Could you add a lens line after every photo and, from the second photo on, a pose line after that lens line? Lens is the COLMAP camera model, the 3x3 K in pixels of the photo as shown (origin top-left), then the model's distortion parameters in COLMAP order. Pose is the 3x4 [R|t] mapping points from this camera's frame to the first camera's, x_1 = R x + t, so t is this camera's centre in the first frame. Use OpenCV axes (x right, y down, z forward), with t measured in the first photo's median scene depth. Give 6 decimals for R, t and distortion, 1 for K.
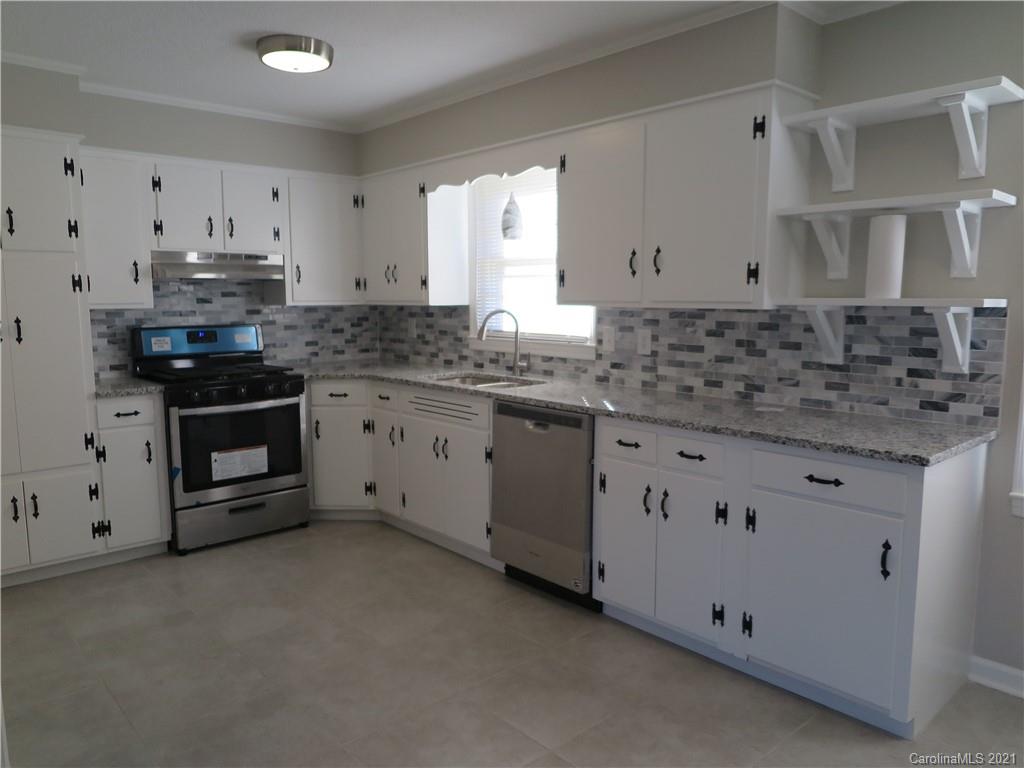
lens RADIAL K [[730.3, 0, 511.6], [0, 730.3, 388.1], [0, 0, 1]] dist [-0.023236, 0.011779]
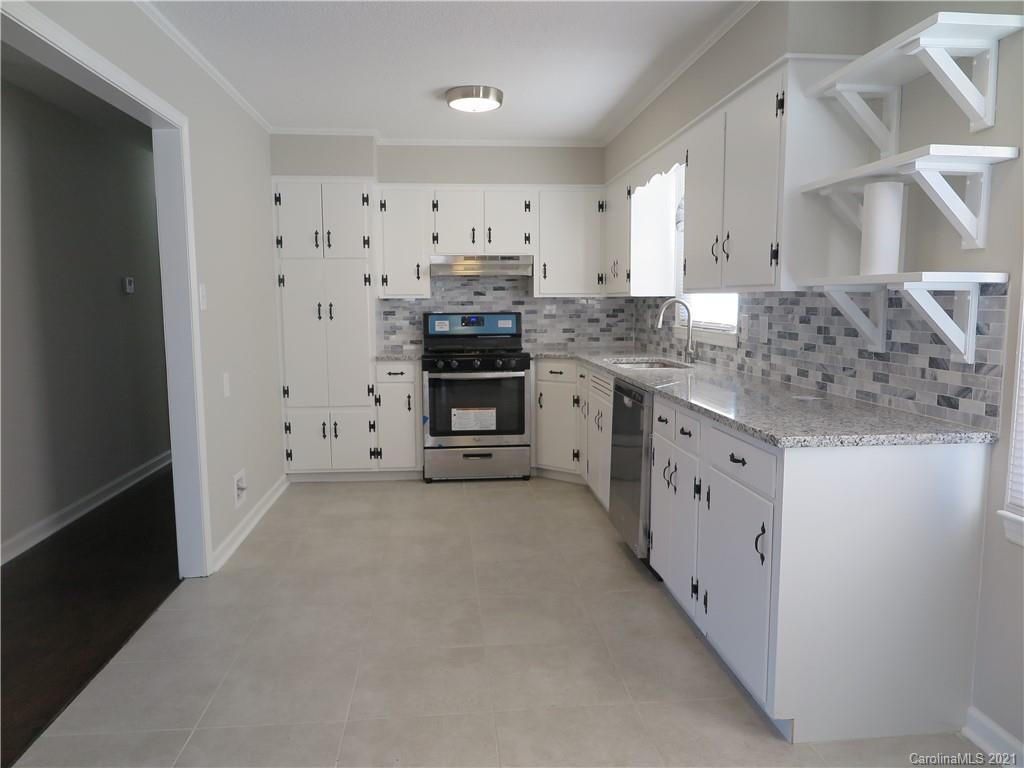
lens RADIAL K [[730.3, 0, 509.3], [0, 730.3, 383.9], [0, 0, 1]] dist [-0.023236, 0.011779]
pose [[0.799531, 0.066734, -0.596906, 0.482701], [-0.073607, 0.997204, 0.012893, 0.021655], [0.596097, 0.033628, 0.802208, 0.009493]]
